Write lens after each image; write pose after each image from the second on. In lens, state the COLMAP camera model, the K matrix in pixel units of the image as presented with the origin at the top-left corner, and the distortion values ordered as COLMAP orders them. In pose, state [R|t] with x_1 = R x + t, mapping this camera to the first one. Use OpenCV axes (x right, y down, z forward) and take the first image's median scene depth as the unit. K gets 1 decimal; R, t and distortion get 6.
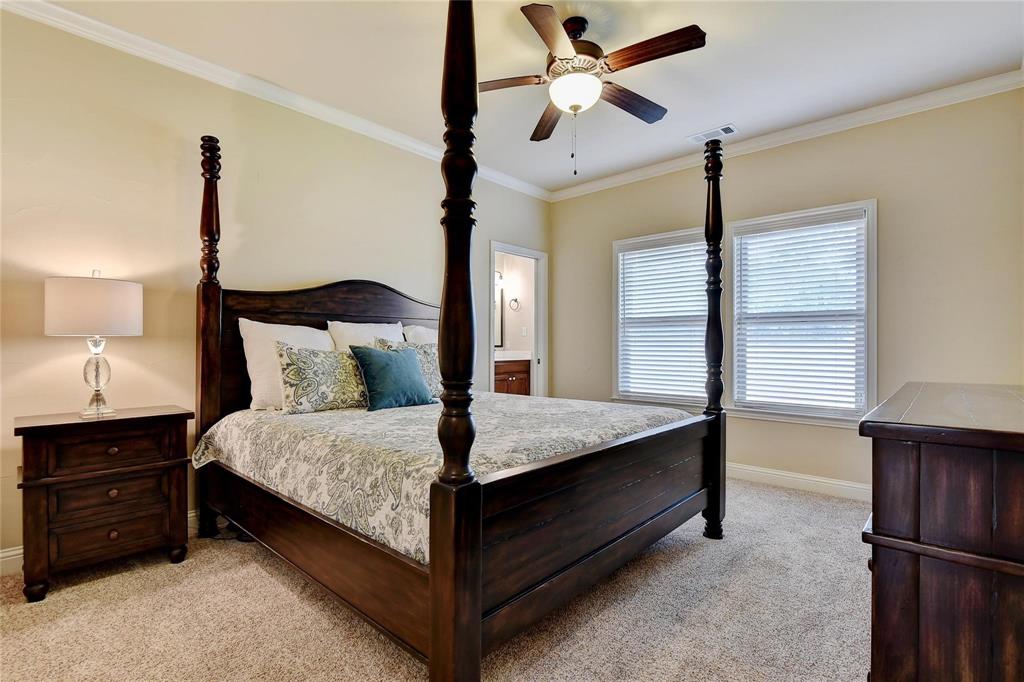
lens RADIAL K [[479.6, 0, 513.2], [0, 479.6, 342.5], [0, 0, 1]] dist [-0.012559, -0.002524]
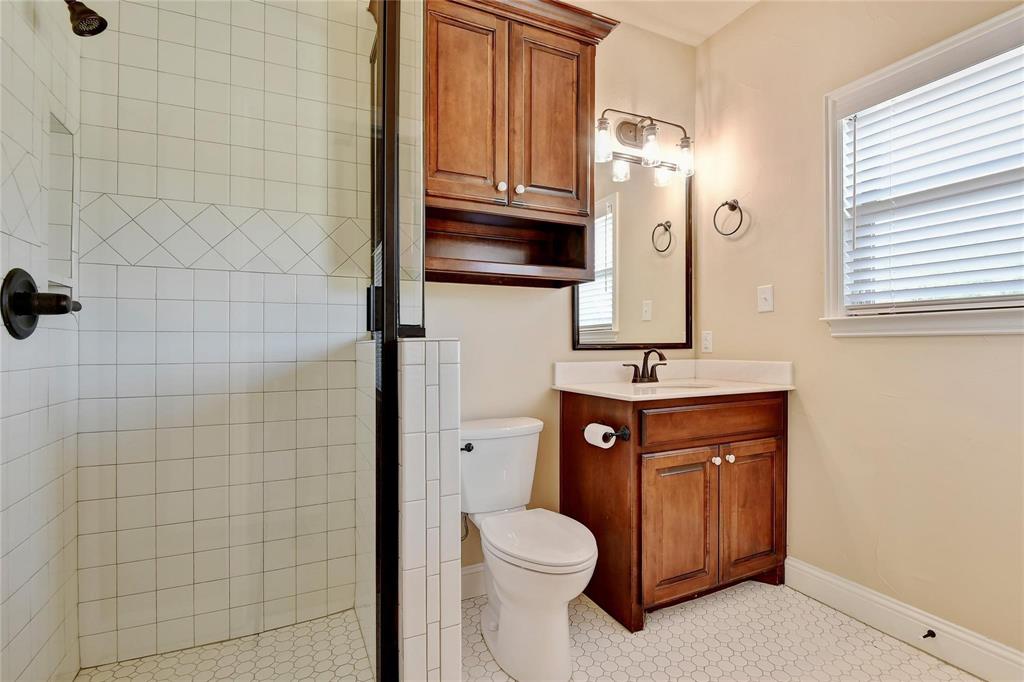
lens RADIAL K [[479.6, 0, 513.3], [0, 479.6, 341.5], [0, 0, 1]] dist [-0.012559, -0.002524]
pose [[0.926737, 0.006275, -0.375658, -0.011223], [-0.005635, 0.999980, 0.002801, 0.004575], [0.375668, -0.000479, 0.926754, 0.643923]]
